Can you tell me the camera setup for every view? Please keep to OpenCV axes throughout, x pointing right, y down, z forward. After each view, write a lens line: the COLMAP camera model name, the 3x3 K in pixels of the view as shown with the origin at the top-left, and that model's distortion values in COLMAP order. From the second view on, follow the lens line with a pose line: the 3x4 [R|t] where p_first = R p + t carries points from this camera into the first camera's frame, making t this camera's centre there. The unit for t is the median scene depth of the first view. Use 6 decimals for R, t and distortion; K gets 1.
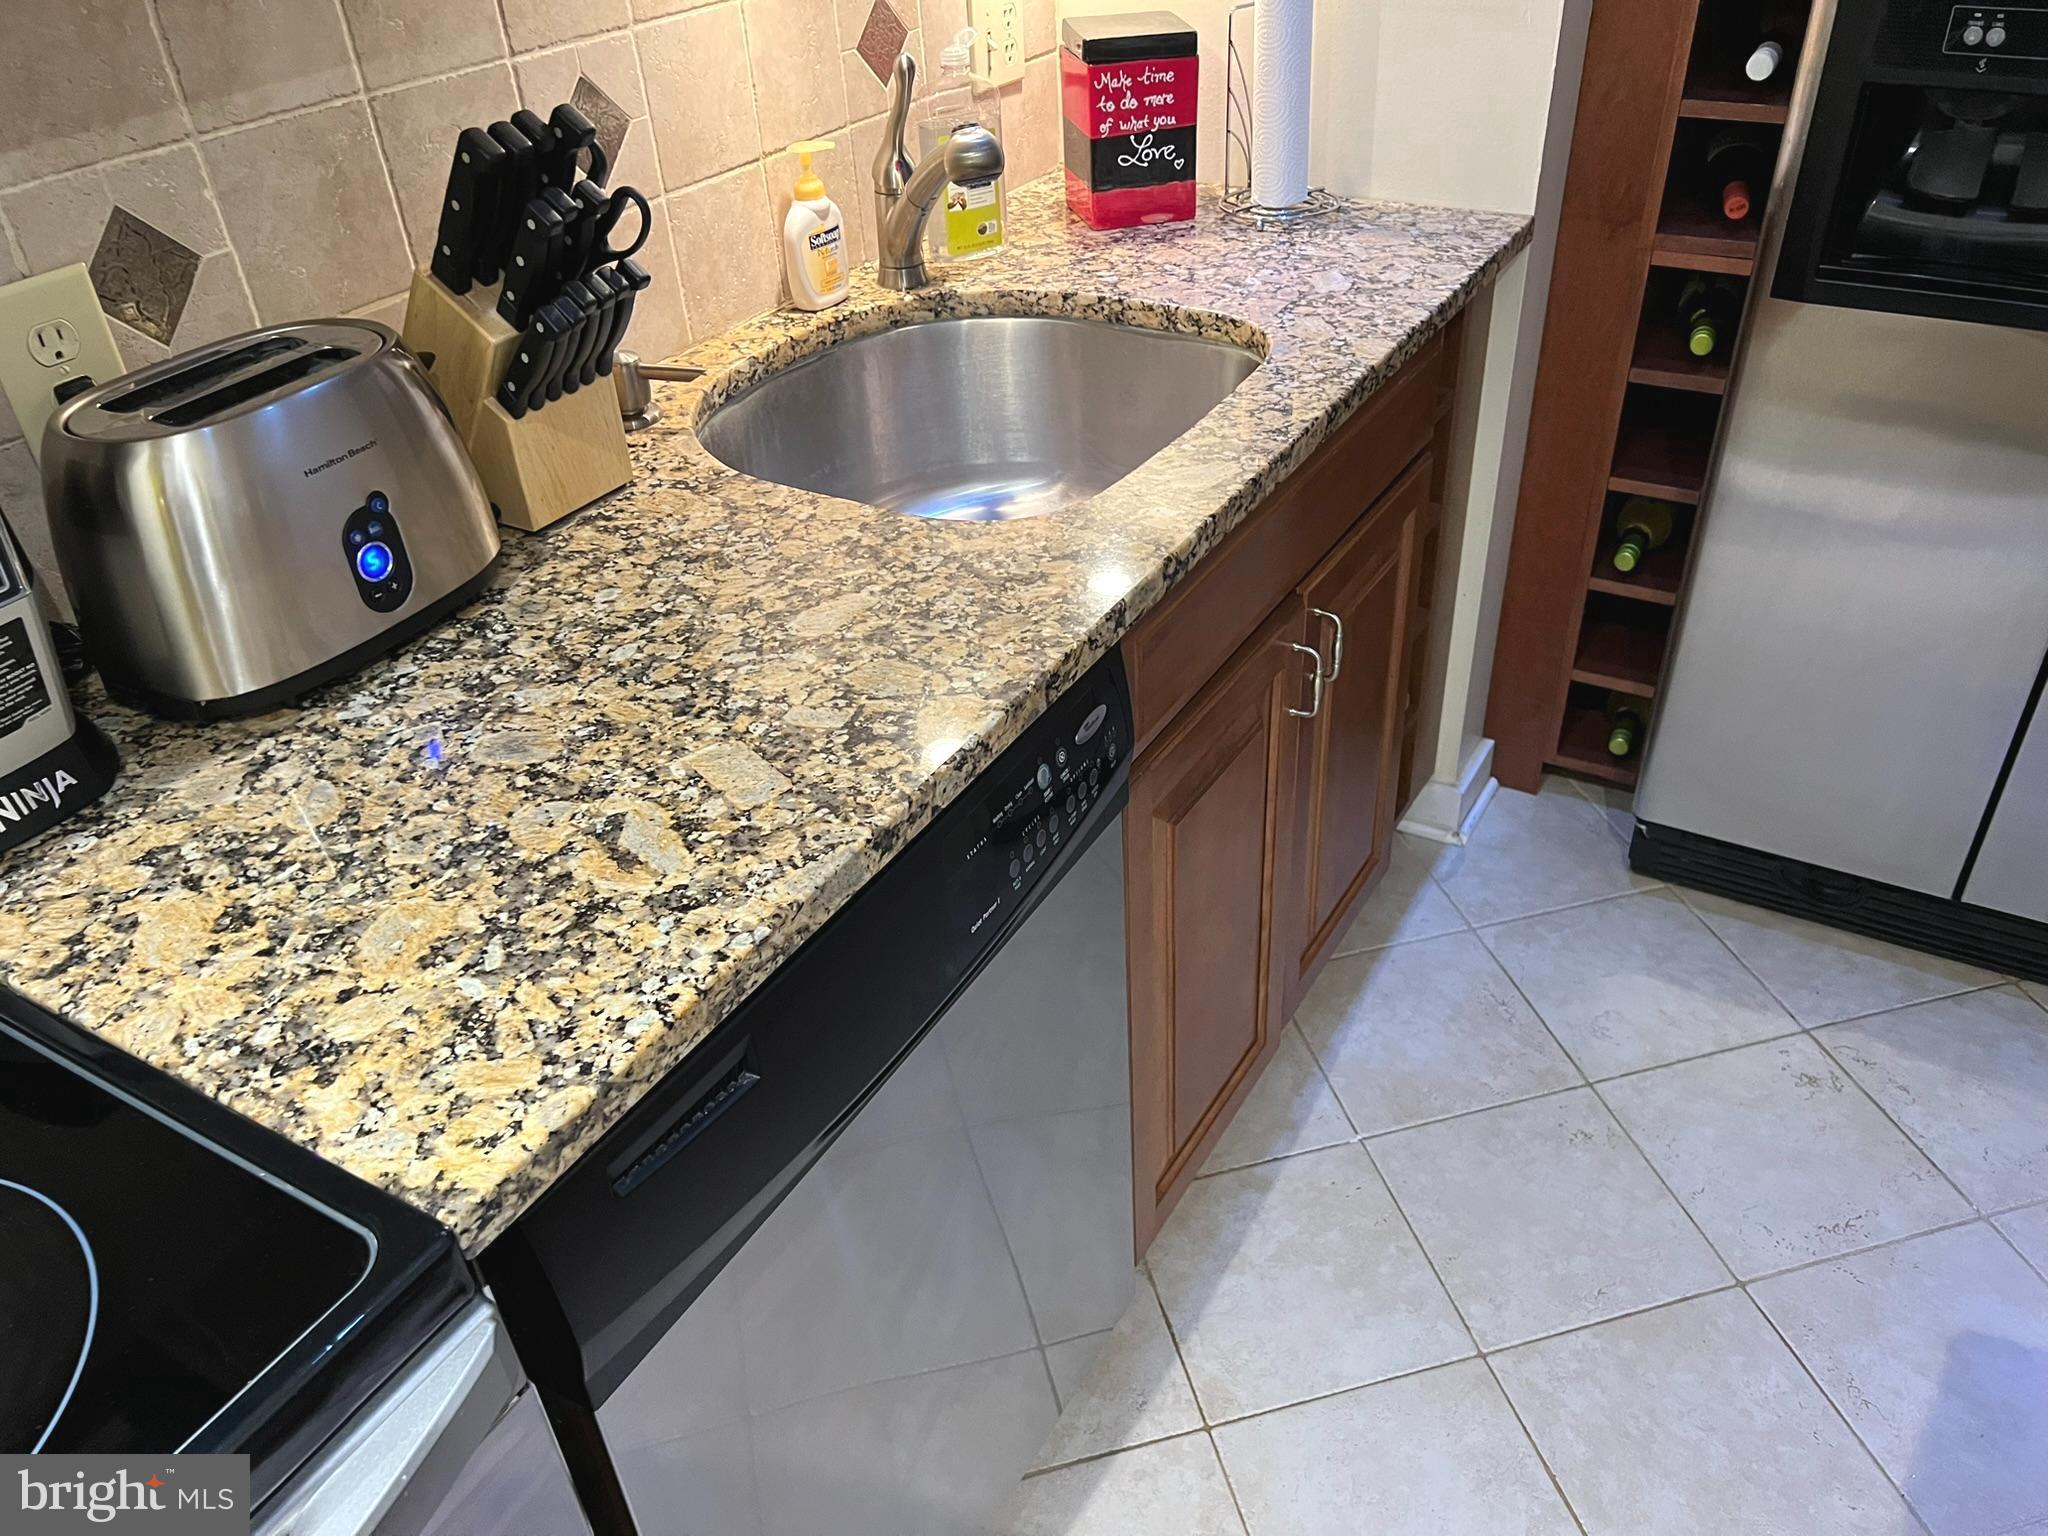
lens RADIAL K [[1543.9, 0, 1021.7], [0, 1543.9, 771.9], [0, 0, 1]] dist [0.004115, -0.009644]
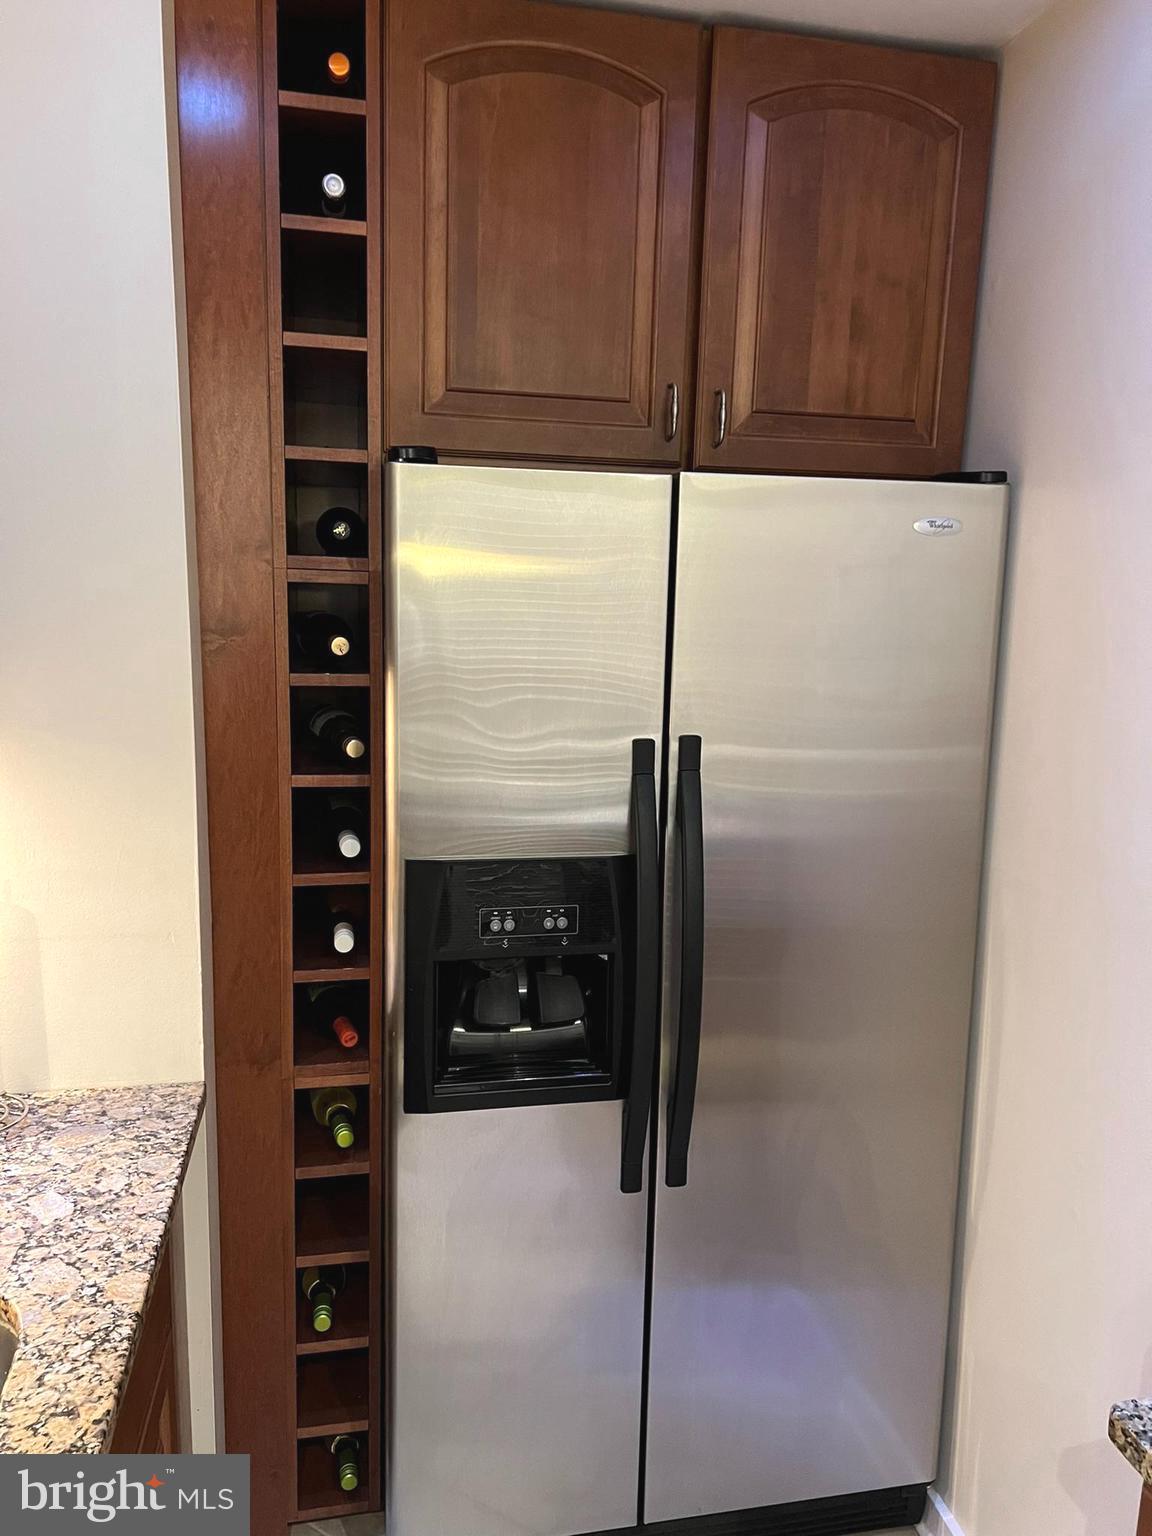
lens RADIAL K [[1157.9, 0, 575.2], [0, 1157.9, 772.9], [0, 0, 1]] dist [0.004115, -0.009644]
pose [[0.743778, -0.042891, 0.667049, -0.039521], [0.339568, 0.883821, -0.321798, -0.183896], [-0.575750, 0.465855, 0.671931, 0.126178]]
